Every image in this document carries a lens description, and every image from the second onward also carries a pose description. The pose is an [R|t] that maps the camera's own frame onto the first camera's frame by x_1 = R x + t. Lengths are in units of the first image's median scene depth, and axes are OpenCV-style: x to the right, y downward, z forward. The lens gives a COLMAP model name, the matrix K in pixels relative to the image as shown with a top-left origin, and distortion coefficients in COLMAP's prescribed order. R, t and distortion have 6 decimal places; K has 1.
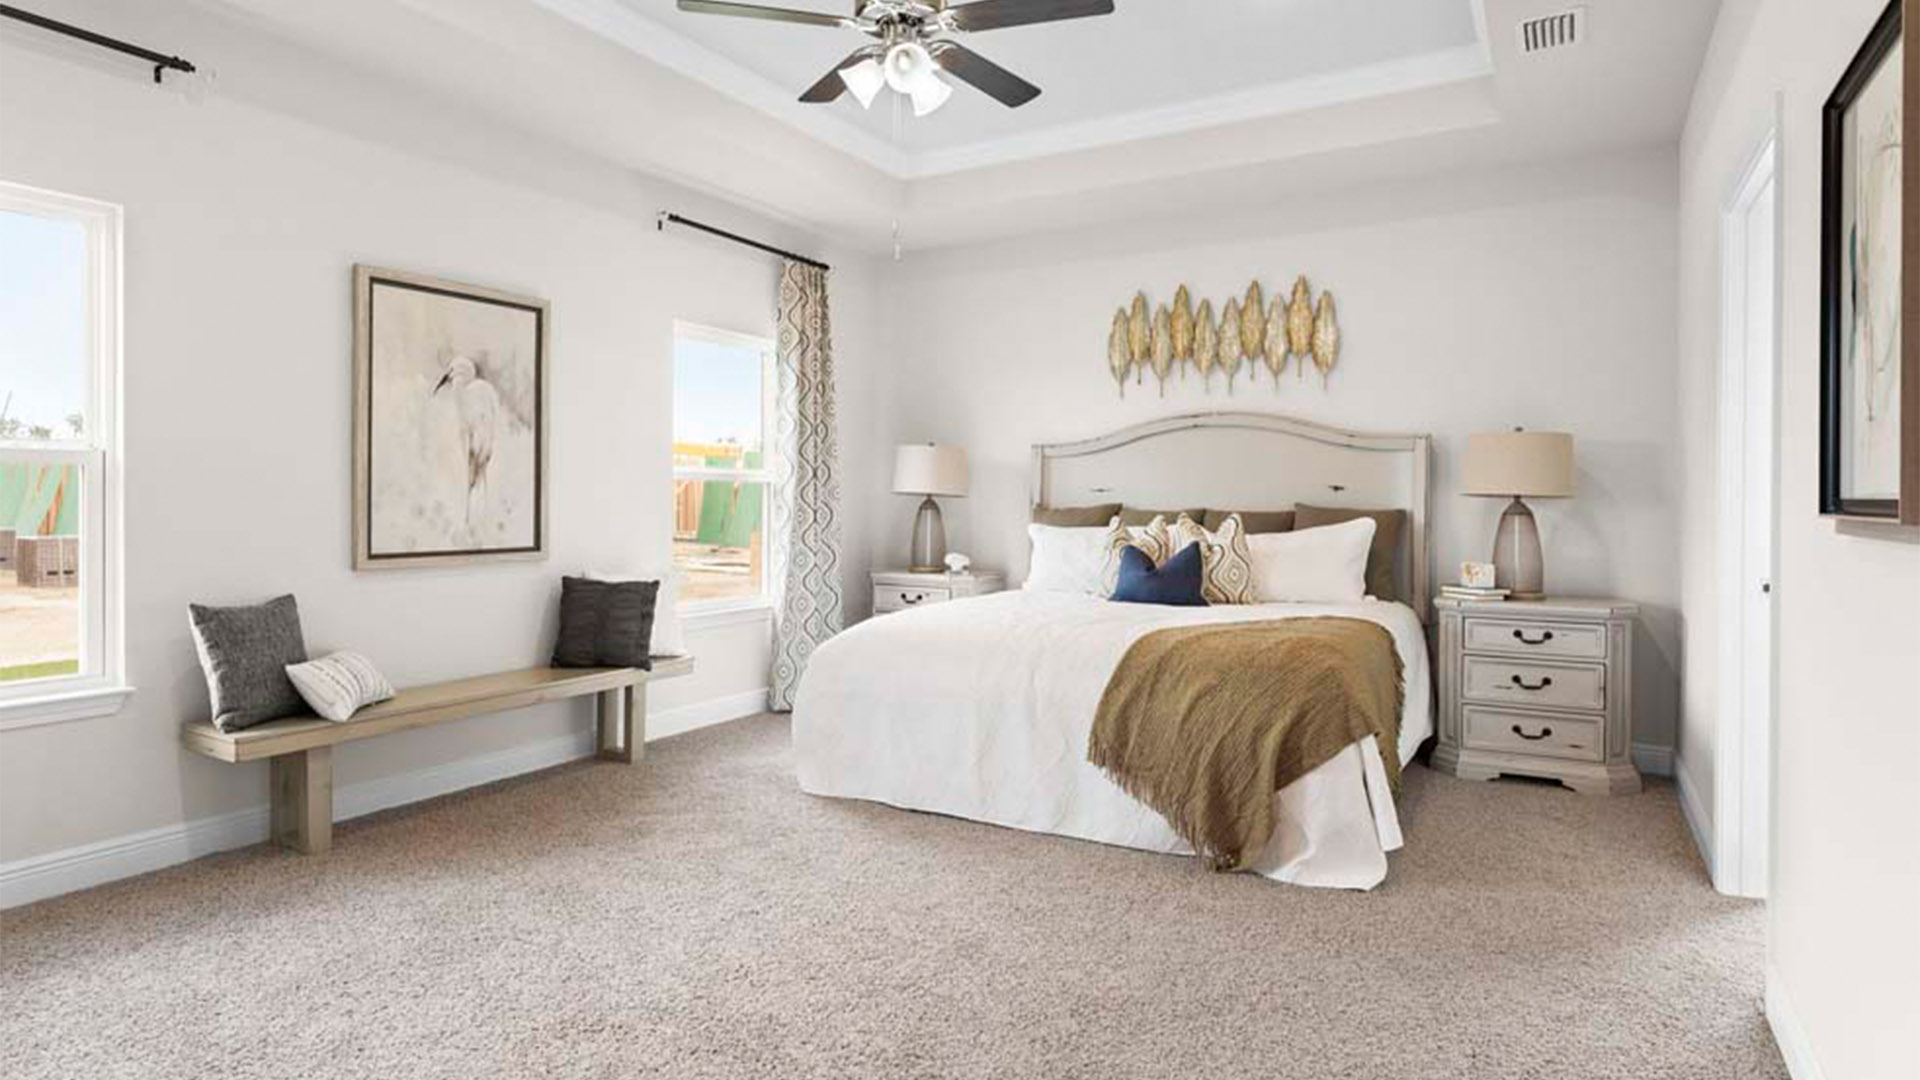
lens RADIAL K [[1047.6, 0, 954.7], [0, 1047.6, 494.6], [0, 0, 1]] dist [0.000954, -0.000349]
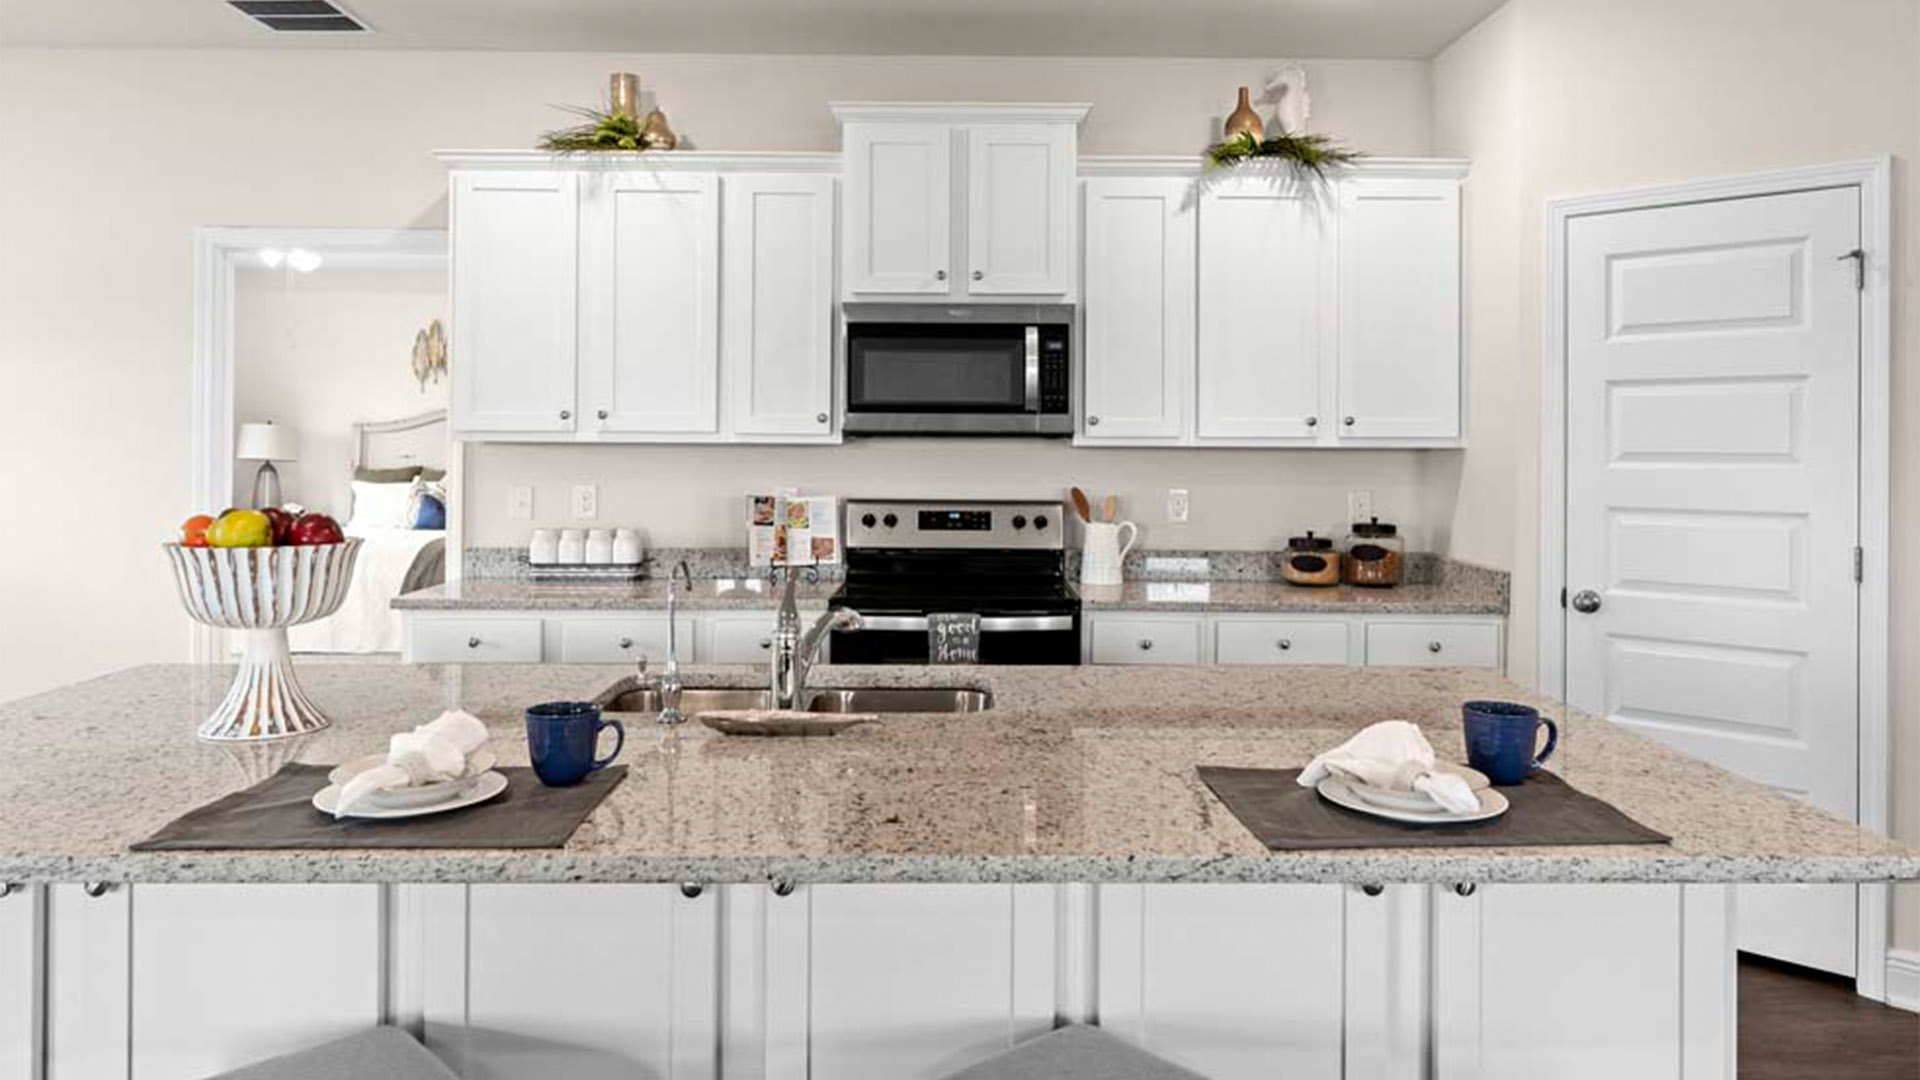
lens RADIAL K [[1290.3, 0, 958.6], [0, 1290.3, 441.8], [0, 0, 1]] dist [-0.004504, 0.007702]
pose [[0.857205, 0.000382, 0.514975, -0.149122], [-0.002820, 0.999988, 0.003953, -0.041499], [-0.514967, -0.004841, 0.857196, -1.099649]]
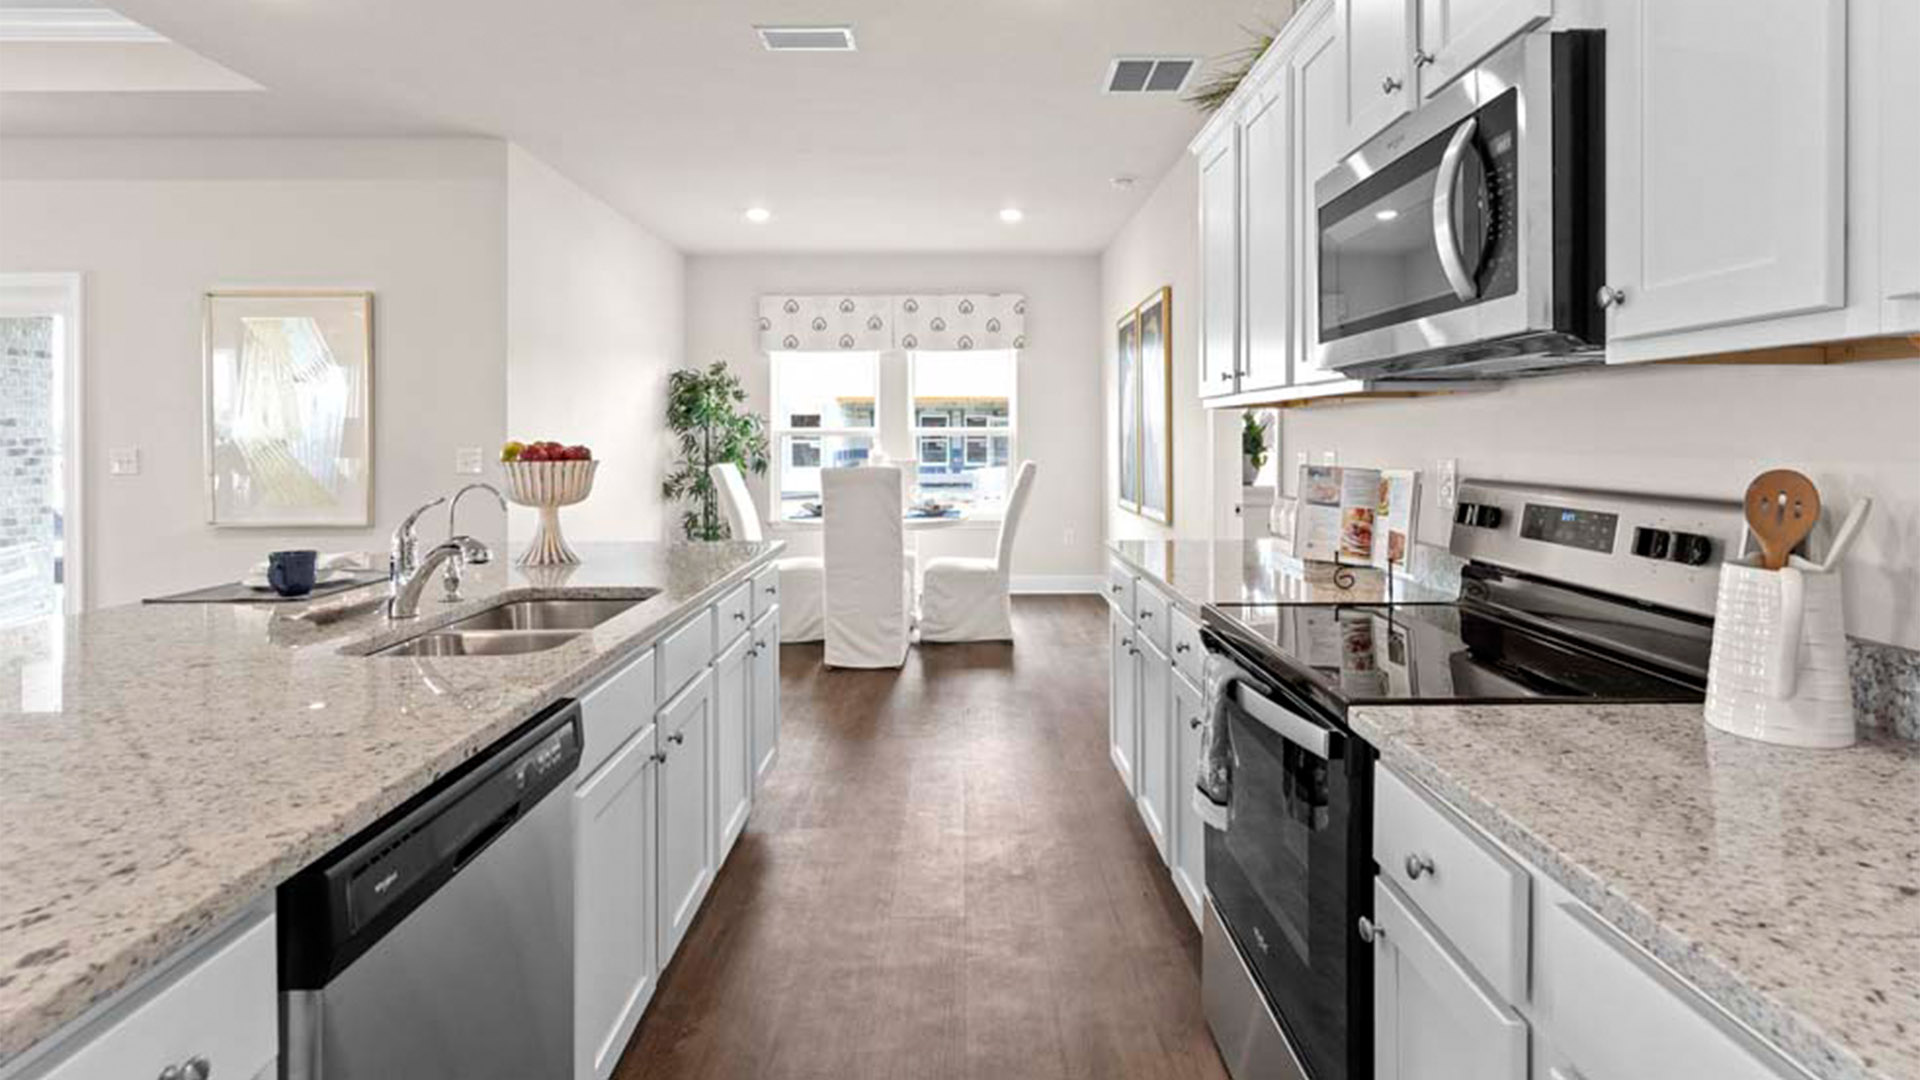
lens RADIAL K [[927.9, 0, 979.4], [0, 927.9, 438.7], [0, 0, 1]] dist [0.000114, 0.000036]
pose [[0.513433, -0.004942, -0.858115, 0.513445], [0.006632, 0.999976, -0.001791, -0.014619], [0.858104, -0.004772, 0.513454, -0.663959]]
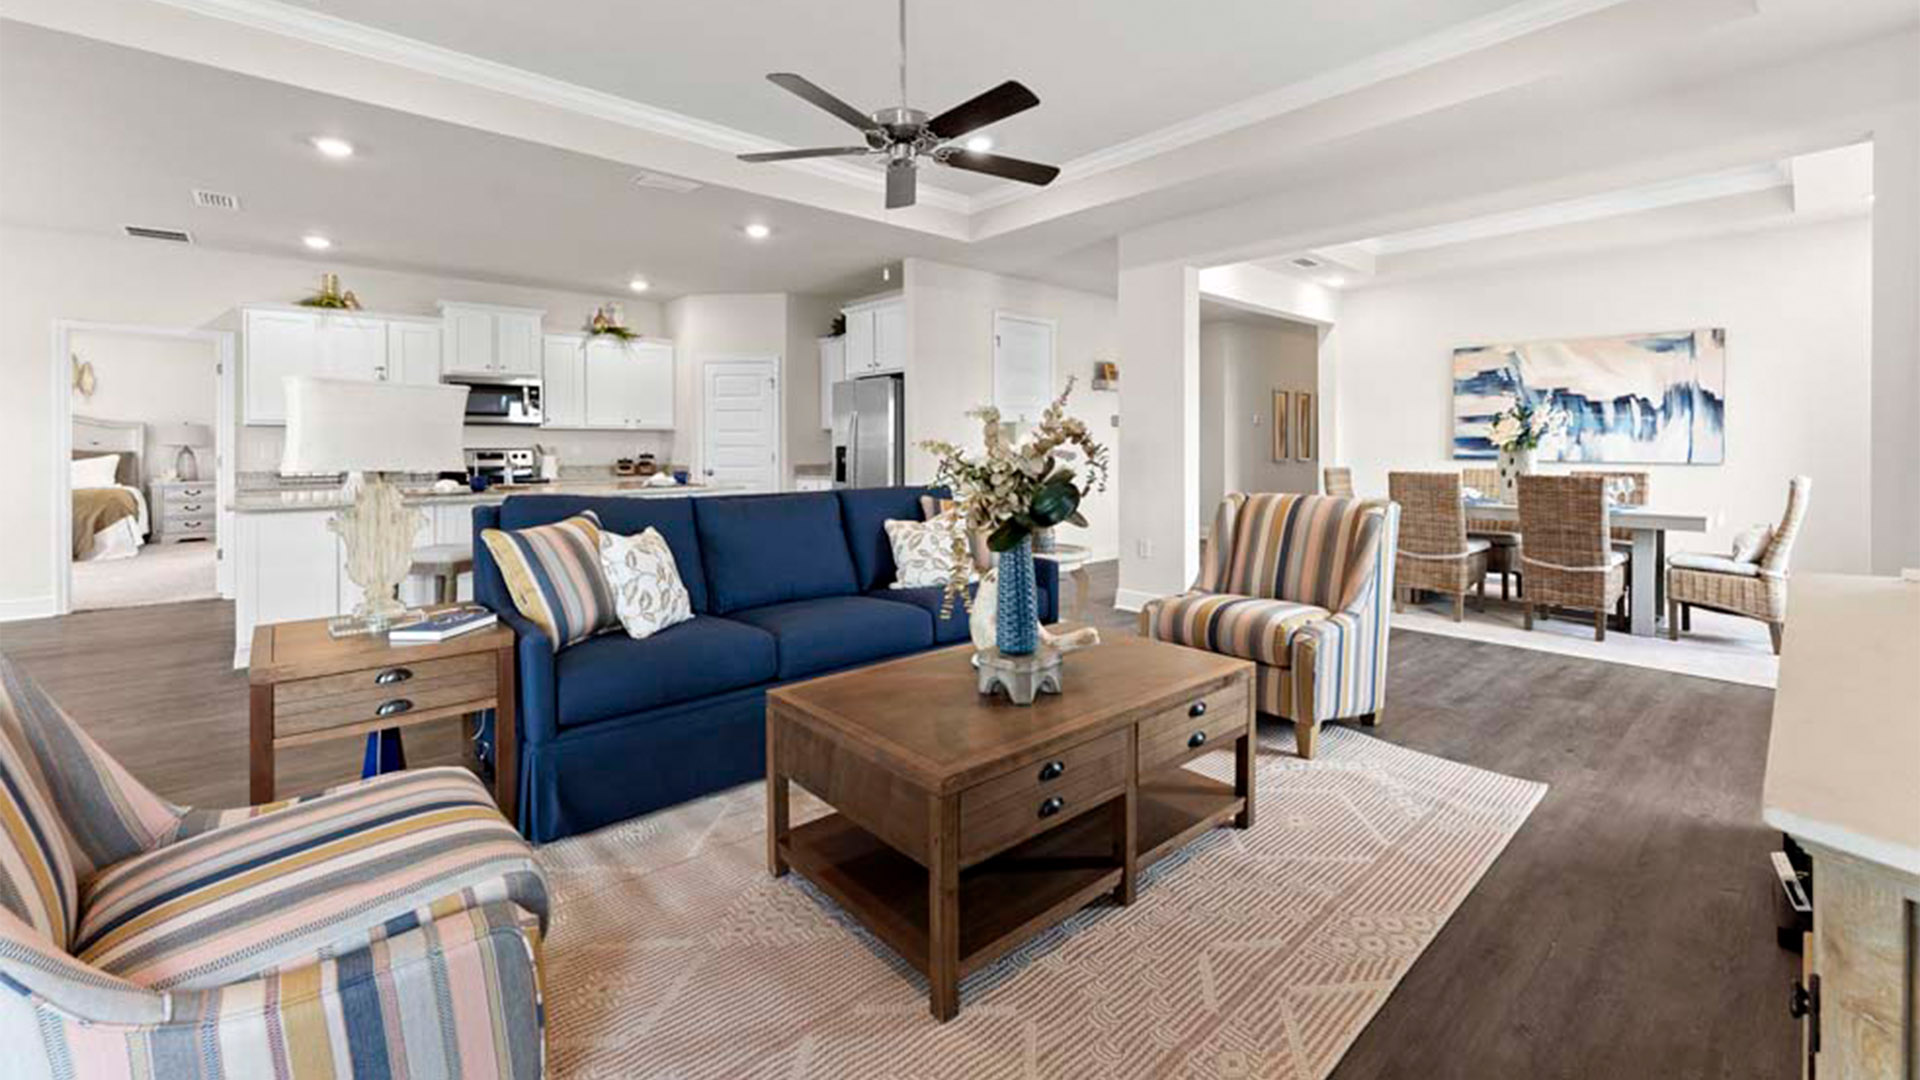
lens RADIAL K [[772.9, 0, 965.8], [0, 772.9, 447.4], [0, 0, 1]] dist [-0.000240, 0.000457]
pose [[0.297104, -0.007646, 0.954815, -0.837078], [0.001390, 0.999970, 0.007575, -0.007844], [-0.954844, -0.000923, 0.297106, -1.641011]]
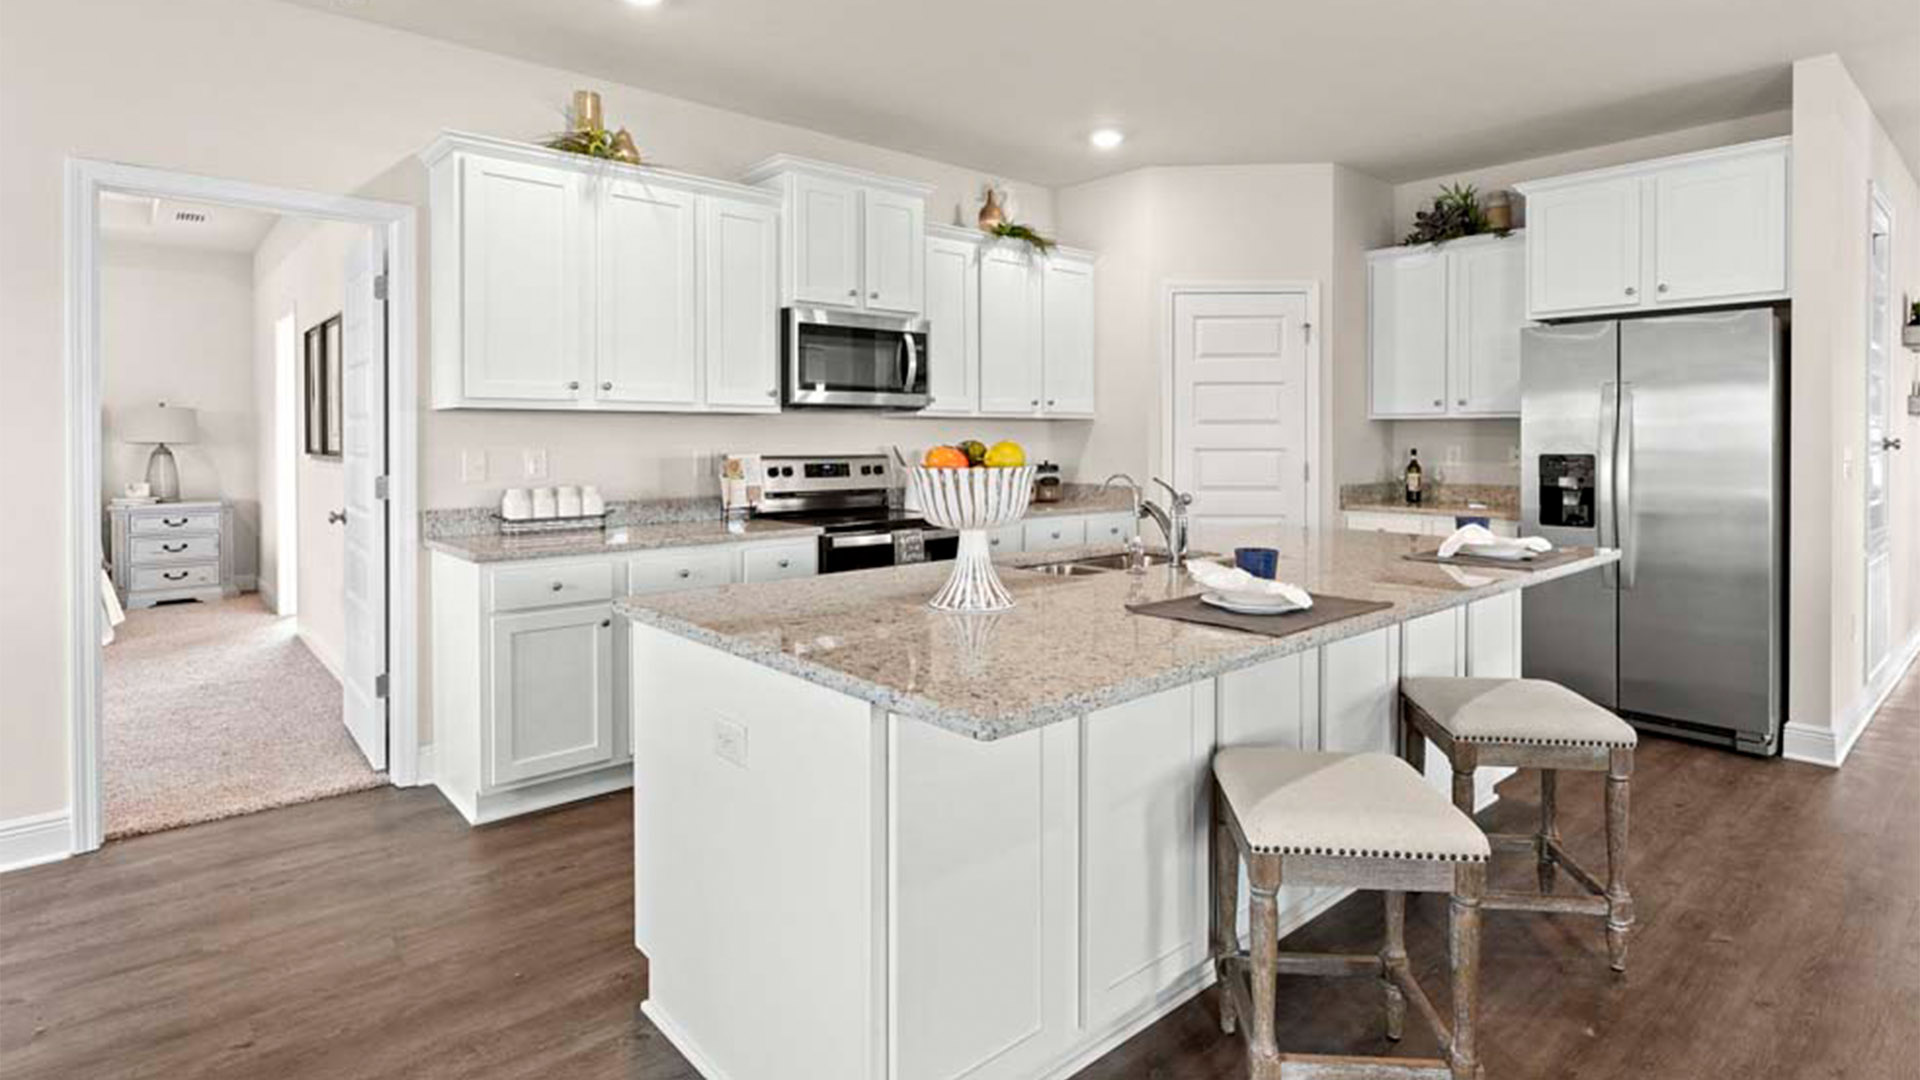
lens RADIAL K [[967.0, 0, 972.2], [0, 967.0, 446.9], [0, 0, 1]] dist [0.000530, -0.000167]
pose [[0.310052, -0.016840, 0.950570, -0.545300], [-0.001065, 0.999836, 0.018060, -0.021855], [-0.950719, -0.006612, 0.309984, -0.736921]]
